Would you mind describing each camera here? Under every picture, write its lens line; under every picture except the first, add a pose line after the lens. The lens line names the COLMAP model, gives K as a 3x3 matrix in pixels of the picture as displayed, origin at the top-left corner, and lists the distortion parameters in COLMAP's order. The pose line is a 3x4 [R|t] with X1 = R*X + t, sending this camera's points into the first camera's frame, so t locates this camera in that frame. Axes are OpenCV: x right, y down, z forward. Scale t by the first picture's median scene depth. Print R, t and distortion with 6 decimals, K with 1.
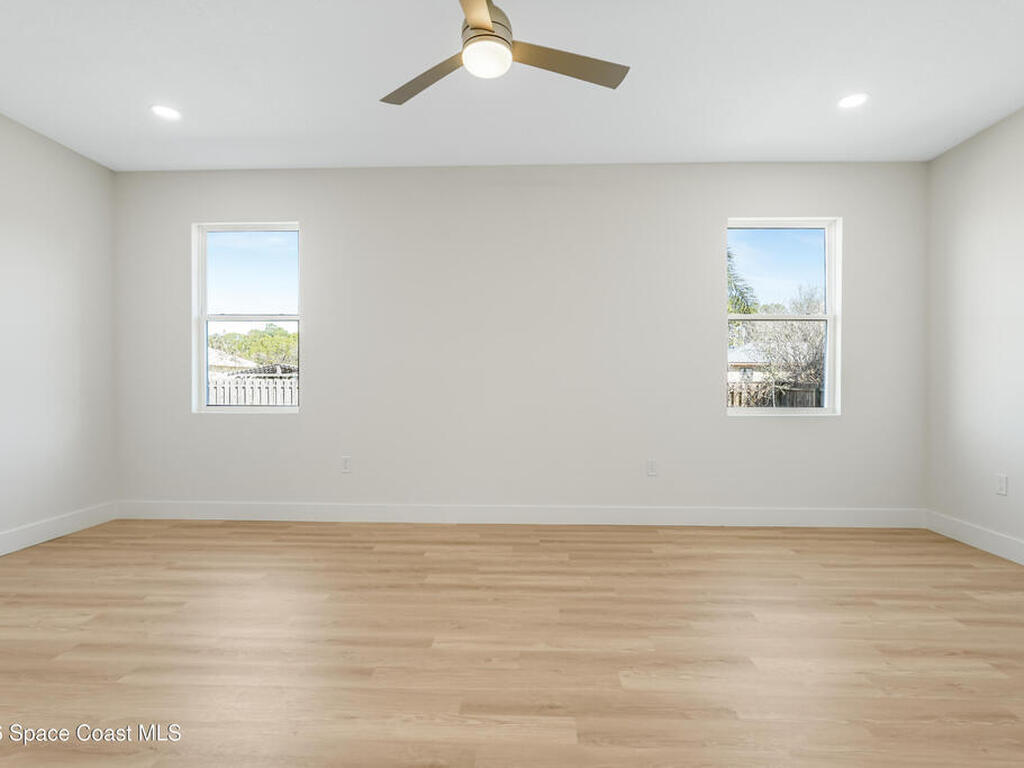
lens RADIAL K [[527.4, 0, 512.1], [0, 527.4, 385.6], [0, 0, 1]] dist [-0.005177, 0.001045]
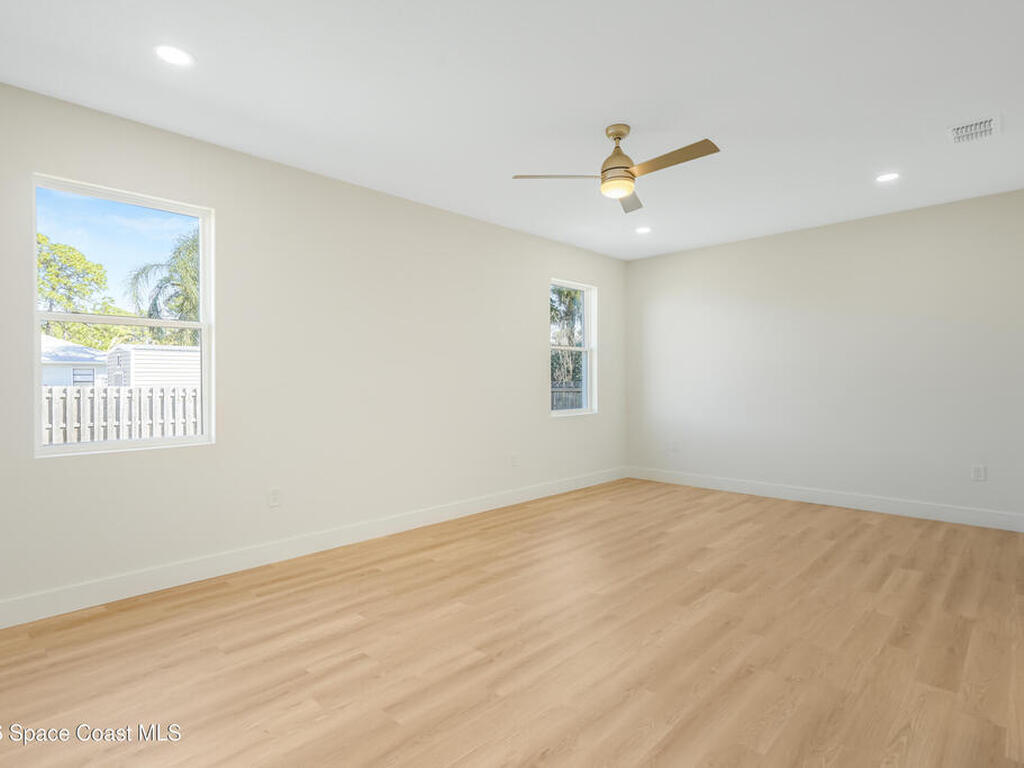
lens RADIAL K [[527.4, 0, 512.8], [0, 527.4, 380.7], [0, 0, 1]] dist [-0.005177, 0.001045]
pose [[0.680847, -0.006278, 0.732399, -0.788804], [0.013011, 0.999909, -0.003524, -0.041895], [-0.732310, 0.011929, 0.680867, 0.124280]]
